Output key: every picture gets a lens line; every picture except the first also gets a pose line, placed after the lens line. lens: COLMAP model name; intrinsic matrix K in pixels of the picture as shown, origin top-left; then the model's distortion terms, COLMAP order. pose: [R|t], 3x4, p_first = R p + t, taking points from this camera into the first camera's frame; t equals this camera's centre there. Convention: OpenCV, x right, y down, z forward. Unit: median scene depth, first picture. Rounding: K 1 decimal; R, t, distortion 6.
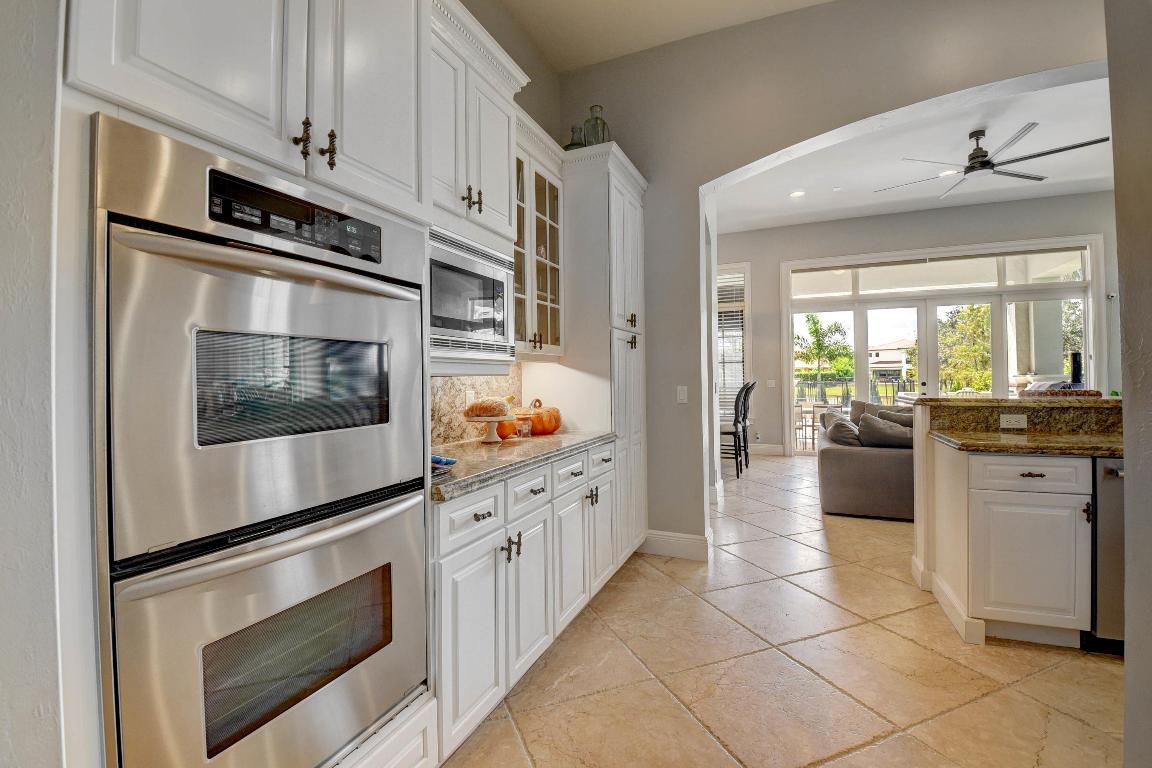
lens RADIAL K [[497.2, 0, 595.3], [0, 497.2, 368.1], [0, 0, 1]] dist [-0.030238, -0.001832]
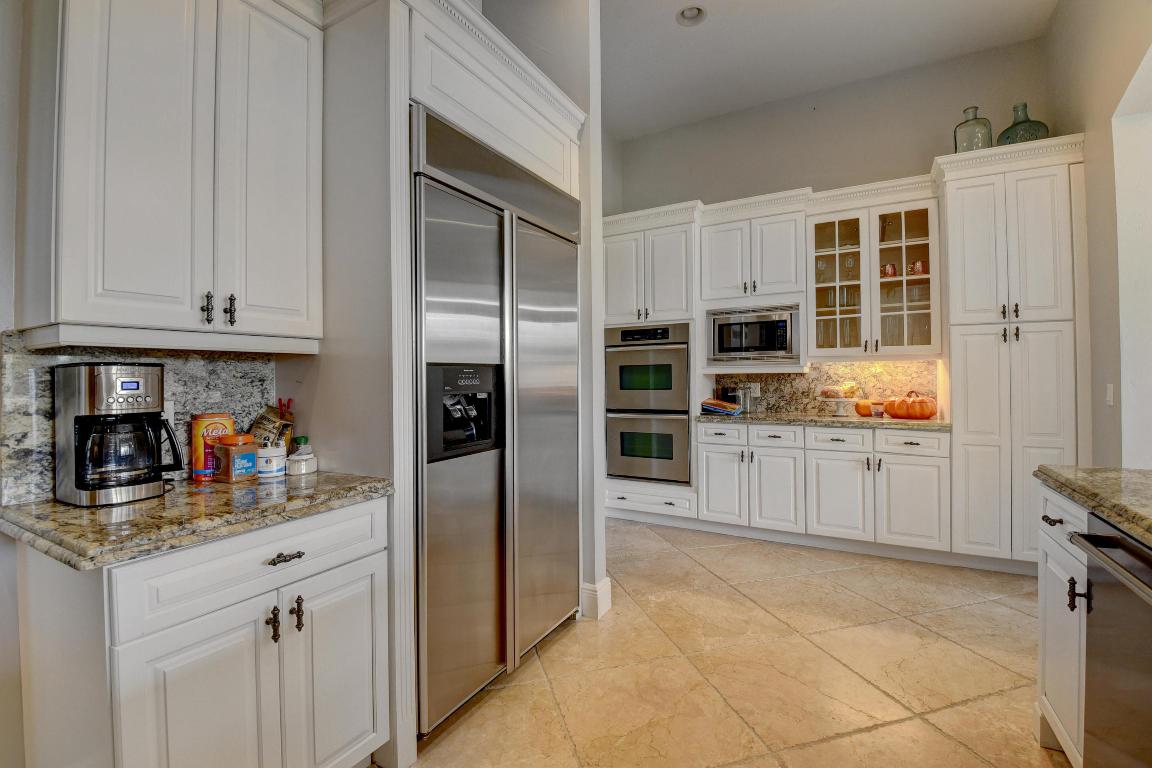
lens RADIAL K [[497.2, 0, 572.5], [0, 497.2, 377.2], [0, 0, 1]] dist [-0.030238, -0.001832]
pose [[-0.097296, 0.003197, -0.995250, 1.549821], [0.028738, 0.999587, 0.000401, 0.008098], [0.994840, -0.028563, -0.097348, 0.388920]]
